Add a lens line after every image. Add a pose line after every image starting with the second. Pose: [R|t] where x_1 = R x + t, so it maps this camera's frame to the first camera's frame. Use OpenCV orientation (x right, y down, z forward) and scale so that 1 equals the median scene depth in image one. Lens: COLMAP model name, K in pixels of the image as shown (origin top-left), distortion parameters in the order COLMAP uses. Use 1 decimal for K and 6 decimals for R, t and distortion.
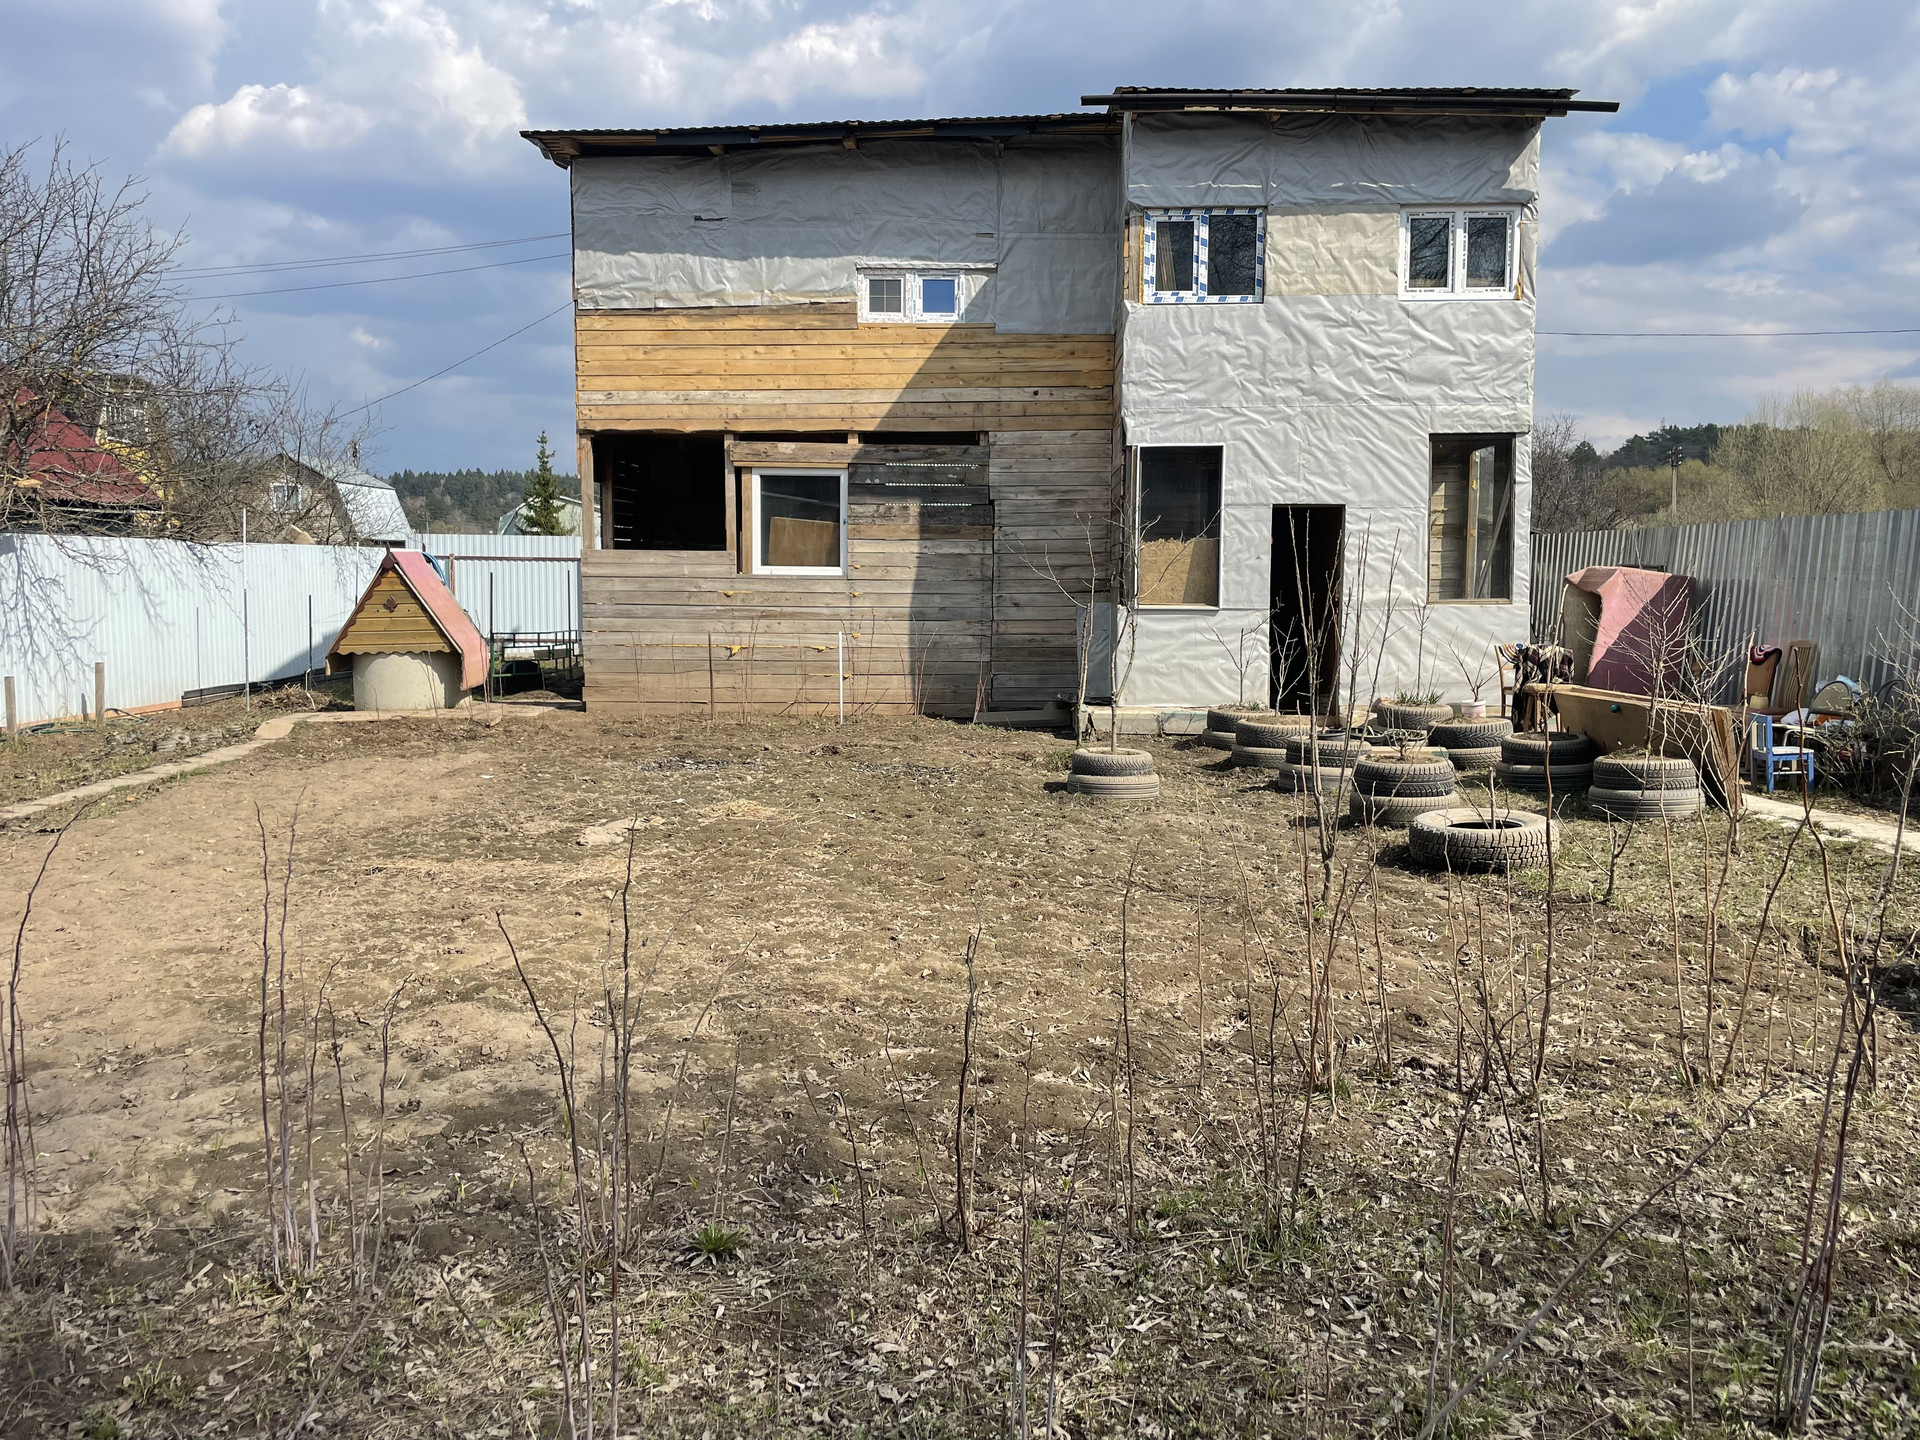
lens RADIAL K [[1456.9, 0, 964.3], [0, 1456.9, 724.5], [0, 0, 1]] dist [0.084152, -0.013196]
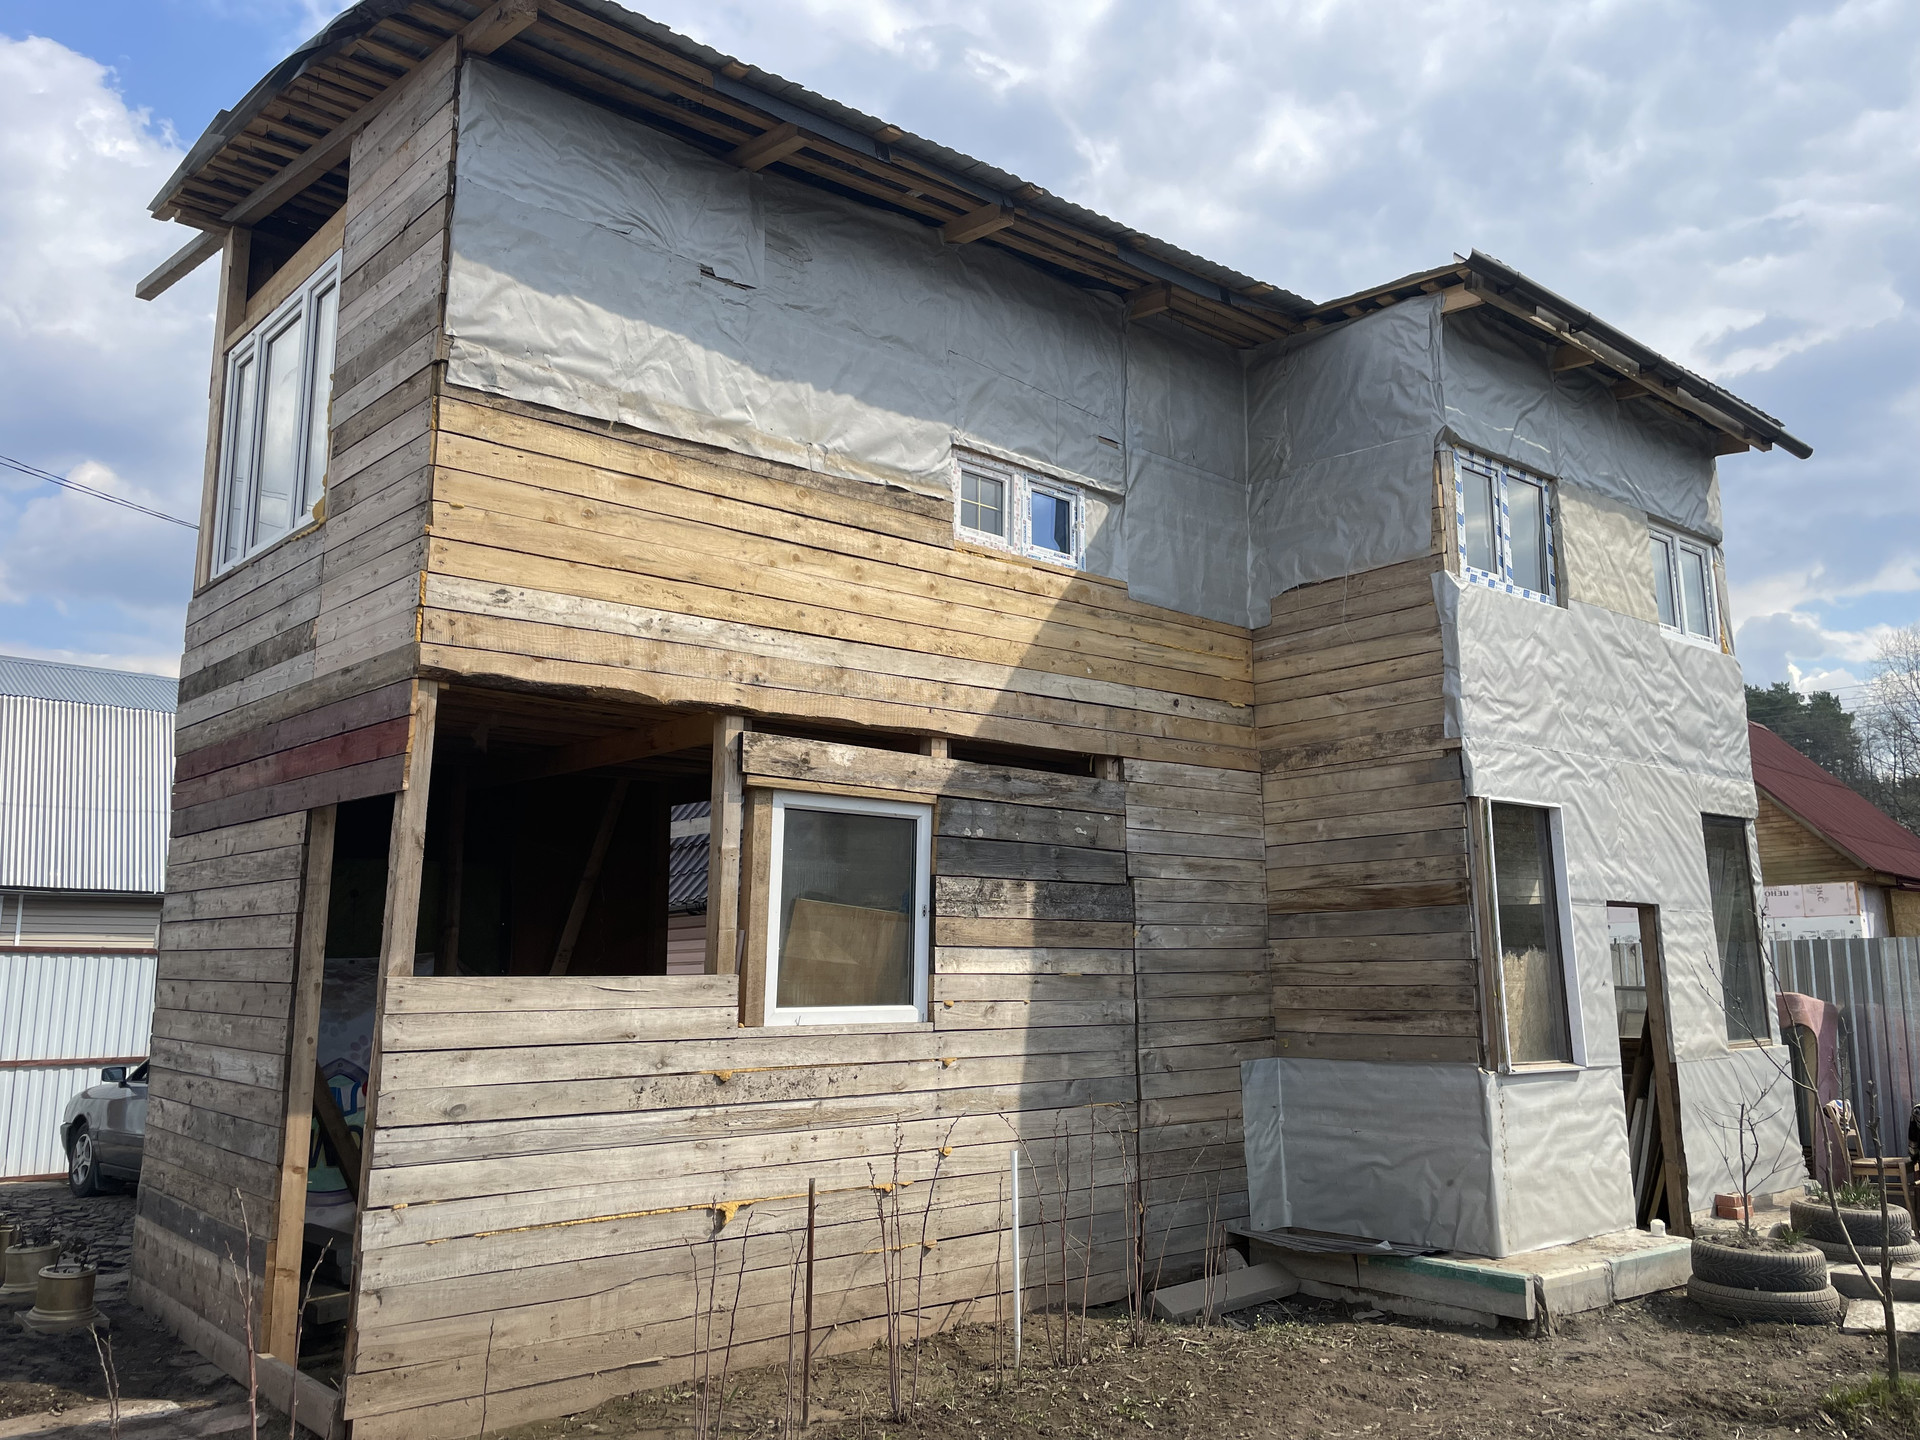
lens RADIAL K [[1456.9, 0, 956.1], [0, 1456.9, 710.1], [0, 0, 1]] dist [0.084152, -0.013196]
pose [[0.753741, 0.107845, 0.648263, -0.404670], [0.076596, 0.965303, -0.249646, -0.081432], [-0.652693, 0.237823, 0.719328, 0.629459]]
